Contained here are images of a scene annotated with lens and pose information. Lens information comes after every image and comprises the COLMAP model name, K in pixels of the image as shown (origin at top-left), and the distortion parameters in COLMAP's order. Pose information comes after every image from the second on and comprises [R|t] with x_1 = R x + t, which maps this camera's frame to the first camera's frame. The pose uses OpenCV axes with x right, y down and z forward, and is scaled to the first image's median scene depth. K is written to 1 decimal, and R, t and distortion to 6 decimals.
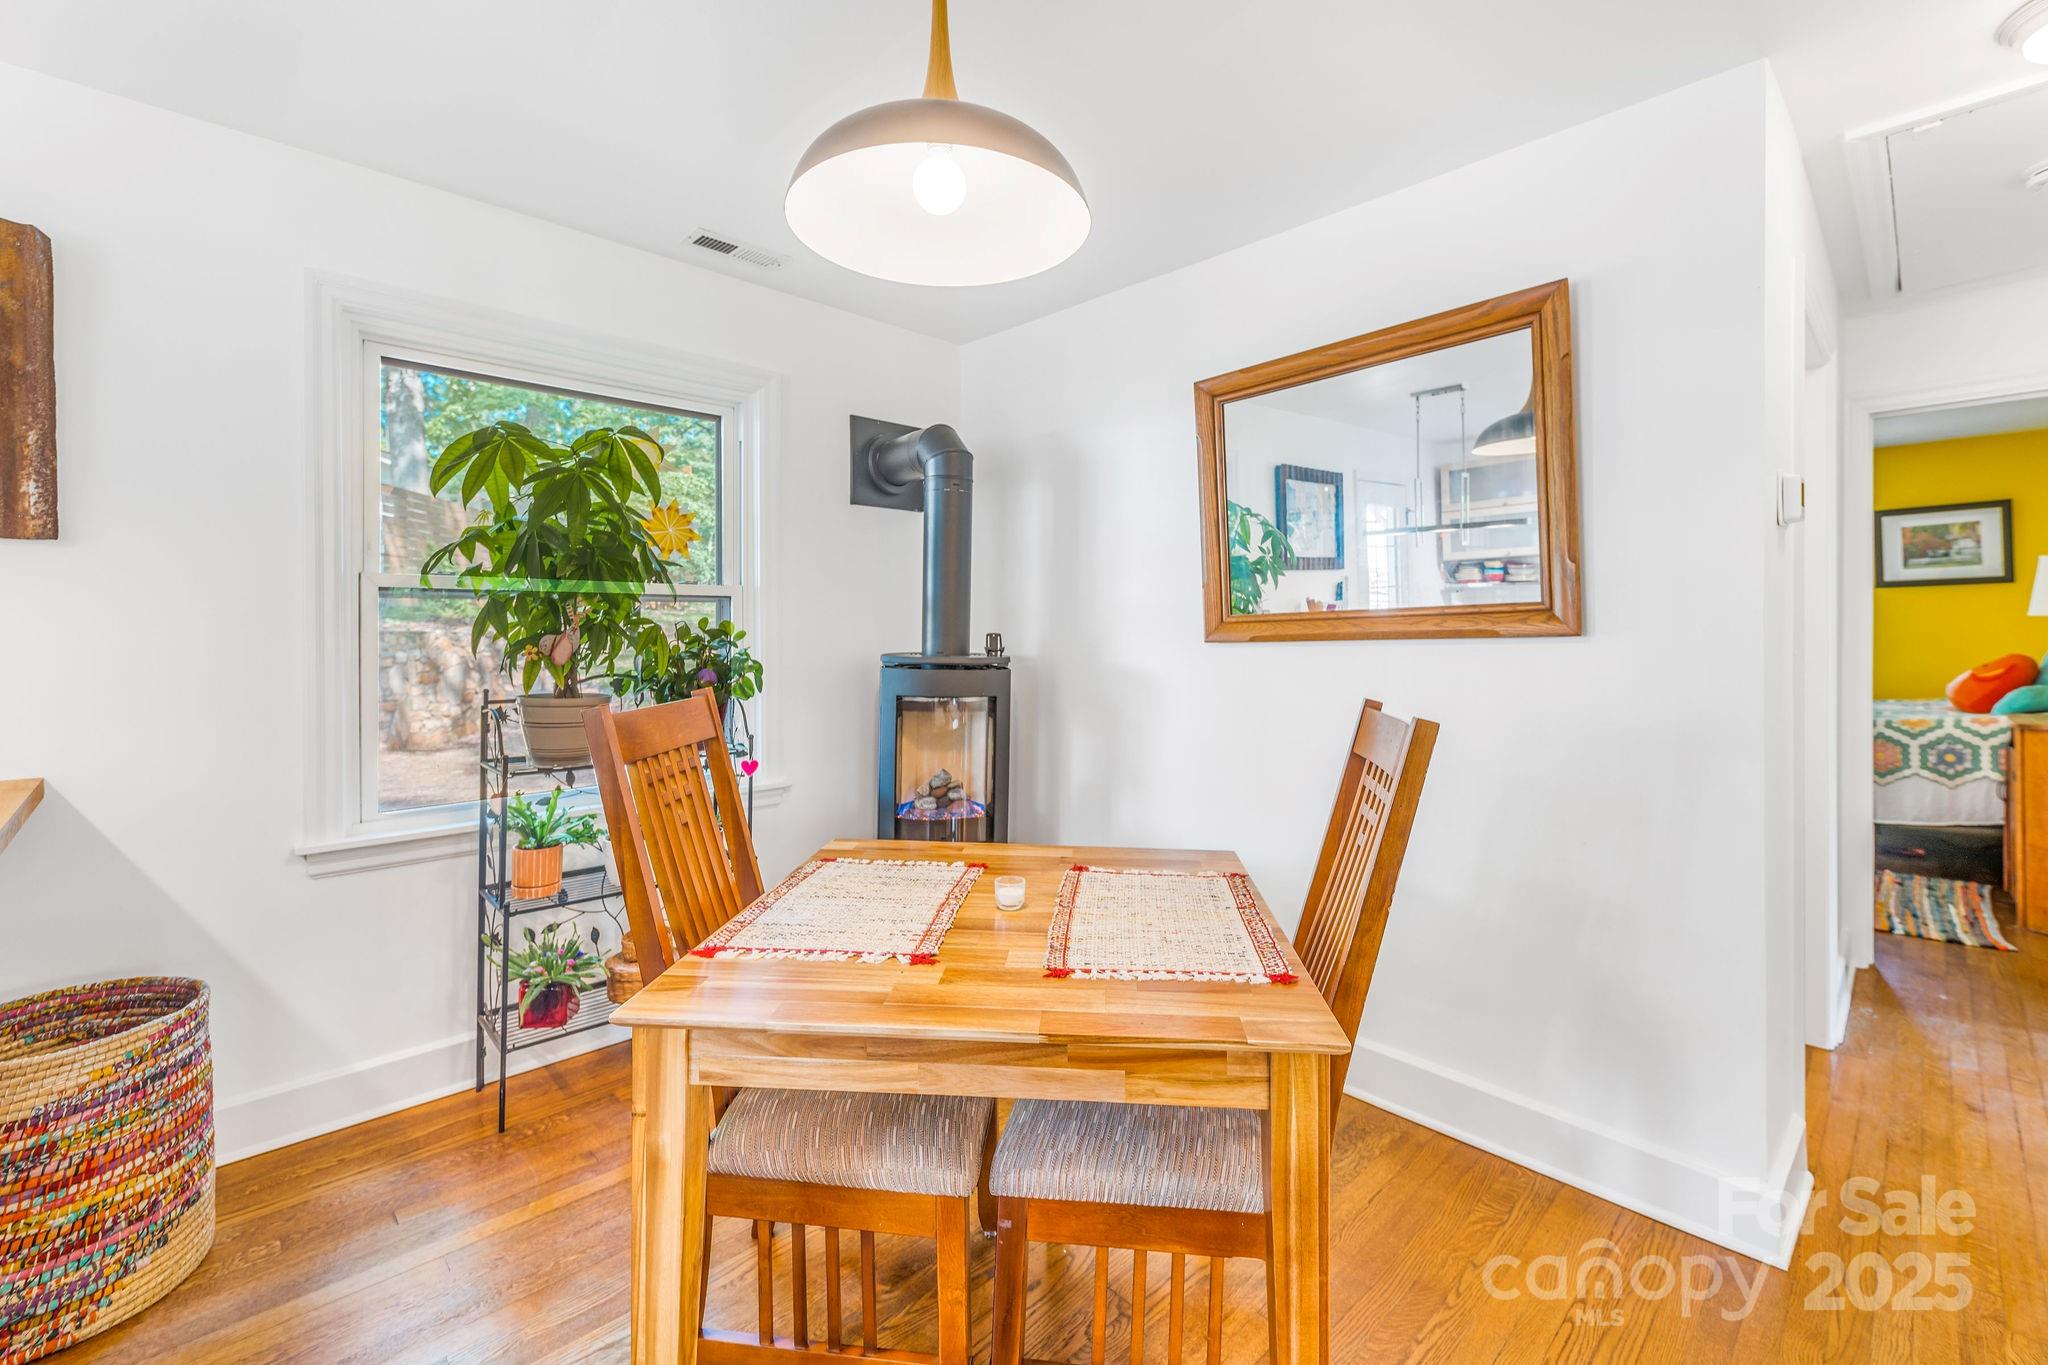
lens RADIAL K [[858.4, 0, 1031.1], [0, 858.4, 628.5], [0, 0, 1]] dist [0.007062, -0.004864]
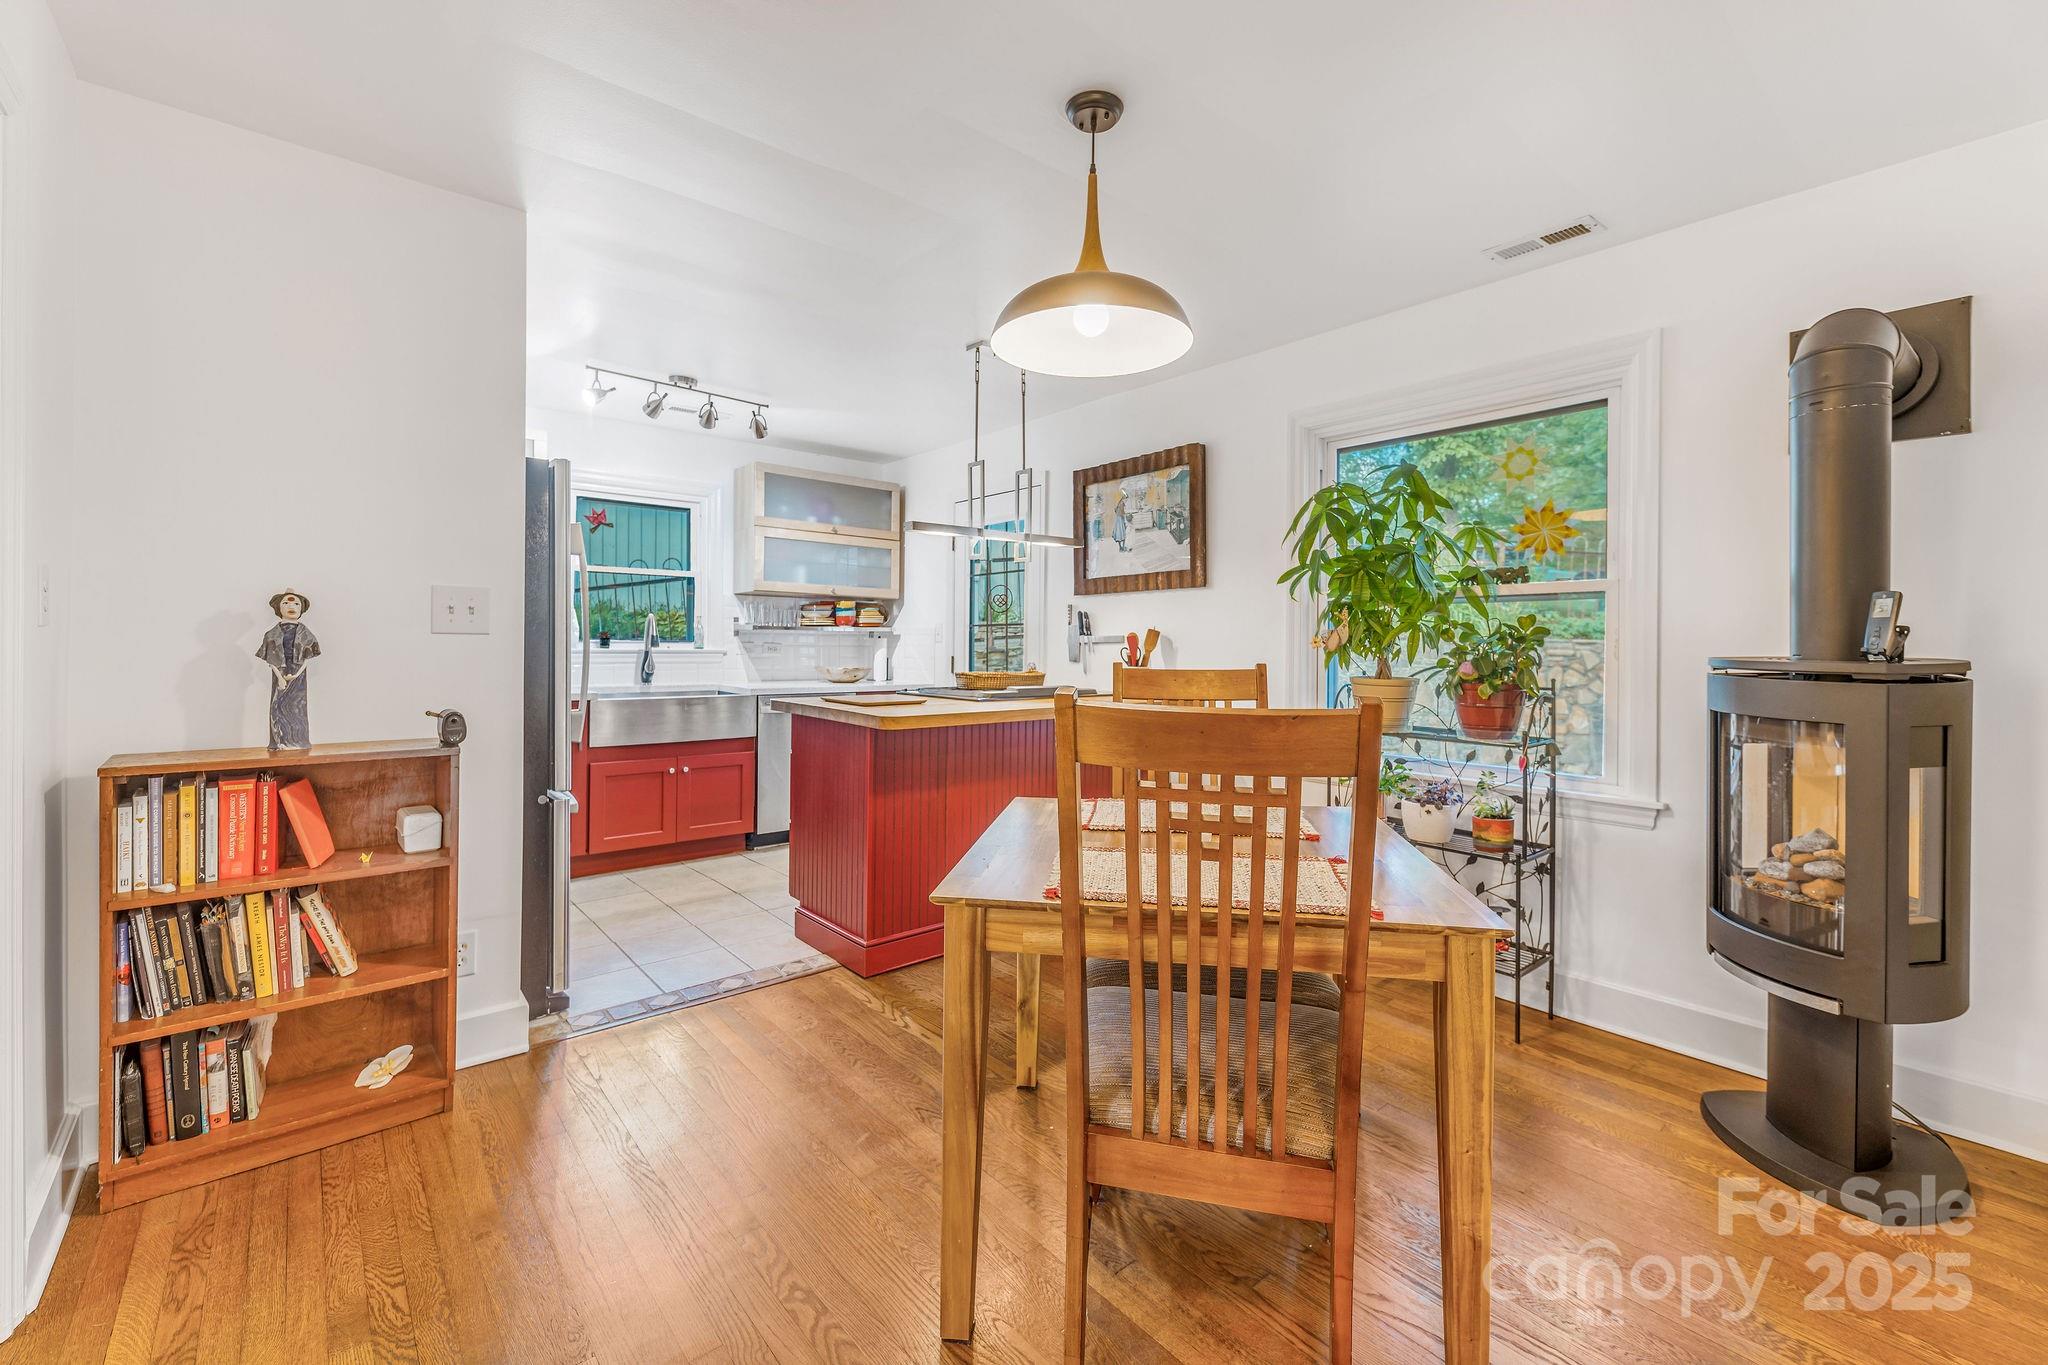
lens RADIAL K [[843.2, 0, 1031.9], [0, 843.2, 645.1], [0, 0, 1]] dist [0.001621, -0.000036]
pose [[-0.065155, 0.004024, -0.997867, 0.809764], [-0.007393, 0.999962, 0.004515, 0.028422], [0.997848, 0.007671, -0.065122, 0.591529]]
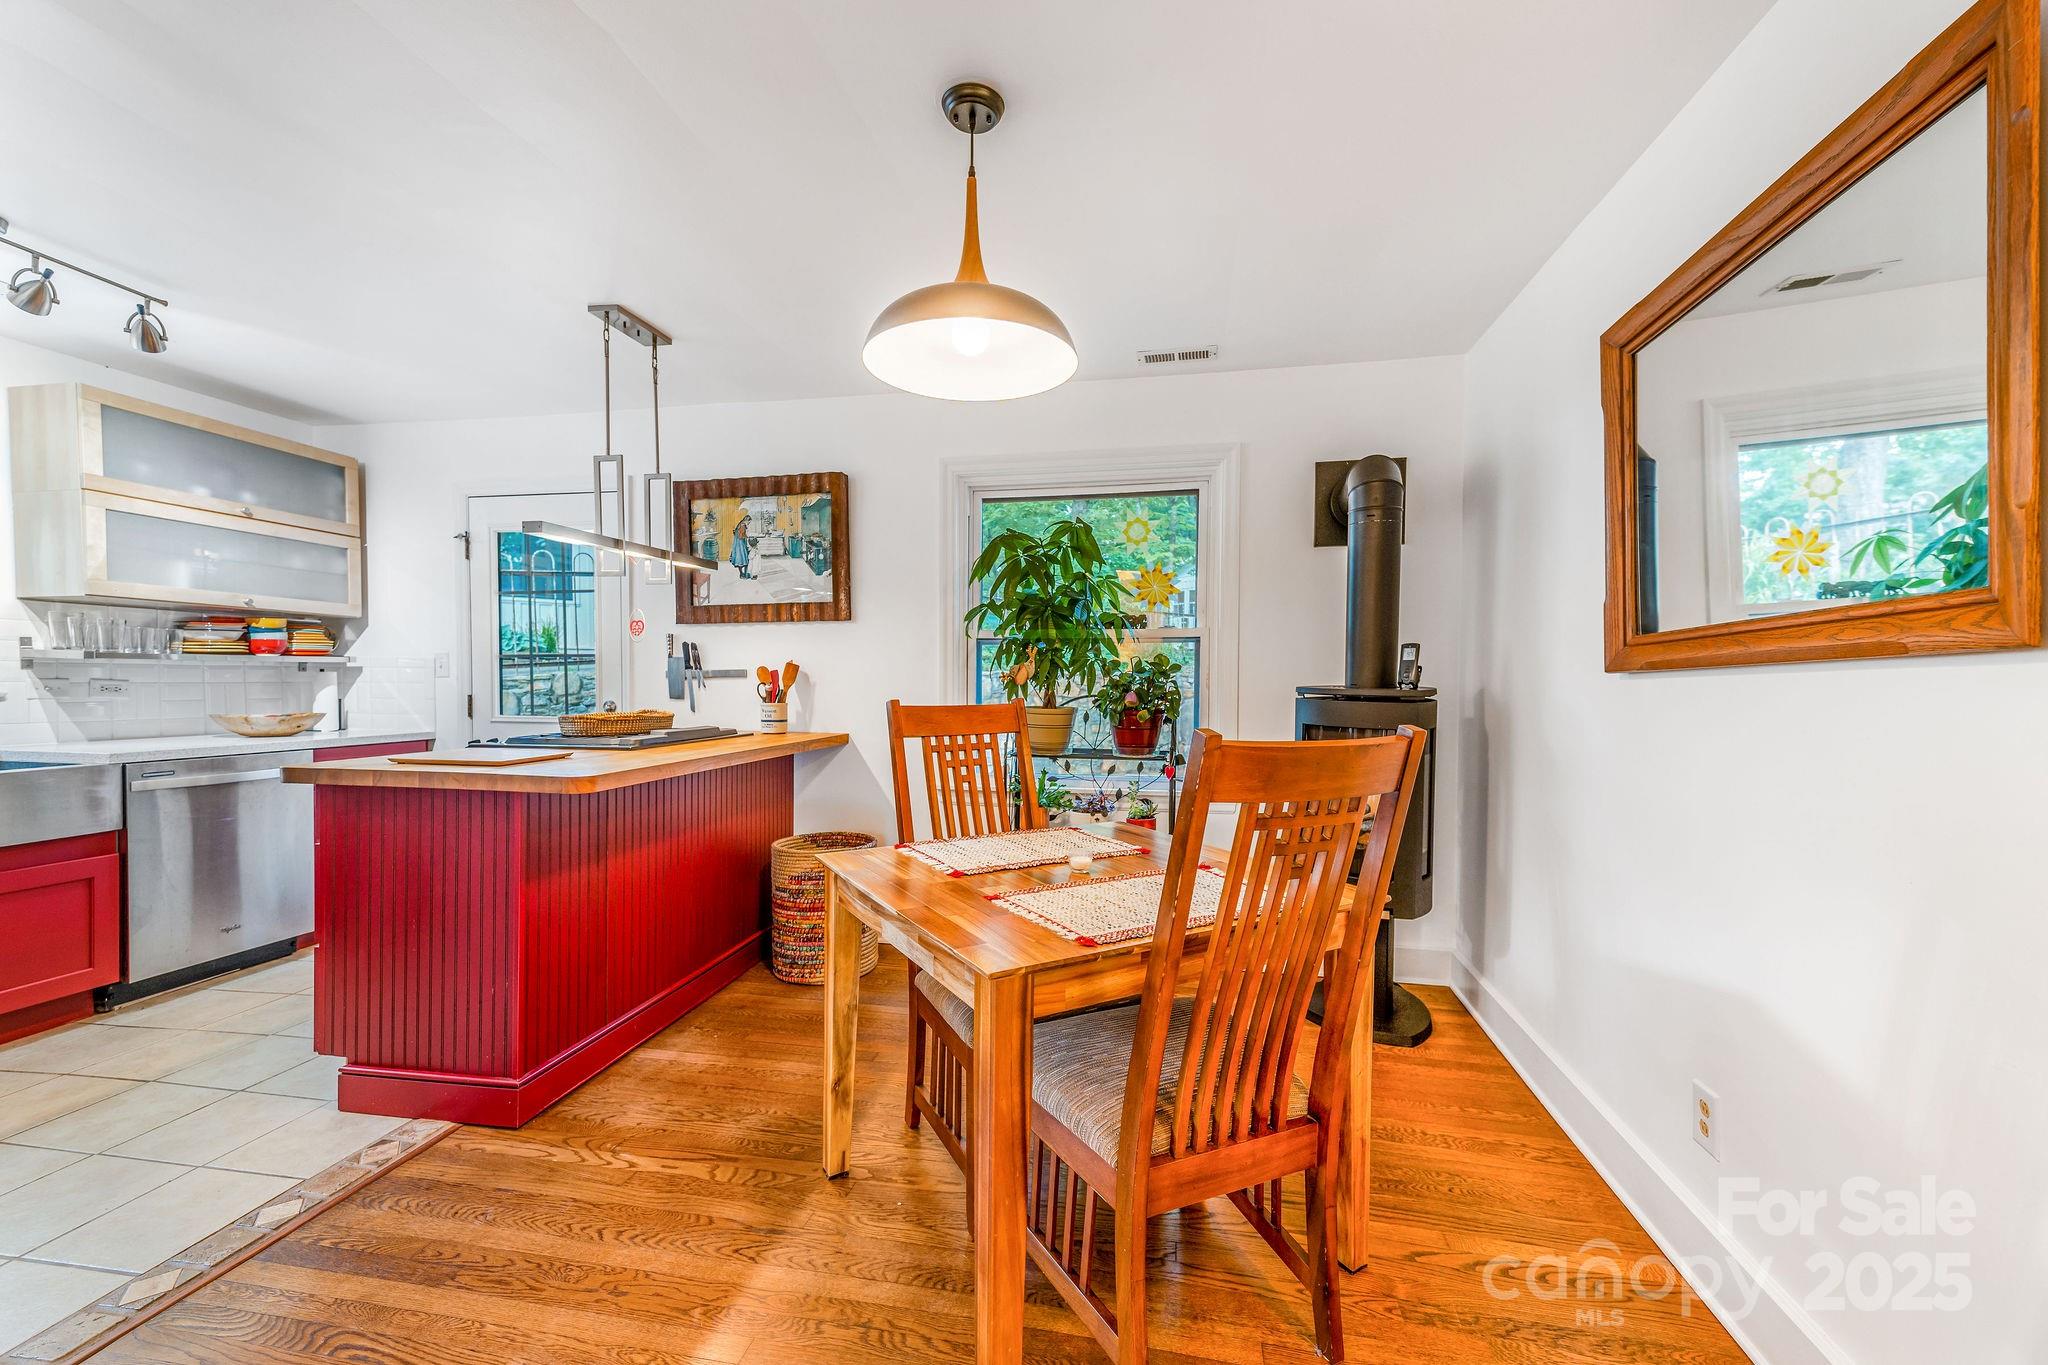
lens RADIAL K [[815.8, 0, 1024.2], [0, 815.8, 699.4], [0, 0, 1]] dist [0.022999, -0.000218]
pose [[0.569101, 0.025519, -0.821872, 0.625872], [-0.003937, 0.999591, 0.028311, 0.025551], [0.822258, -0.012876, 0.568969, 0.176100]]
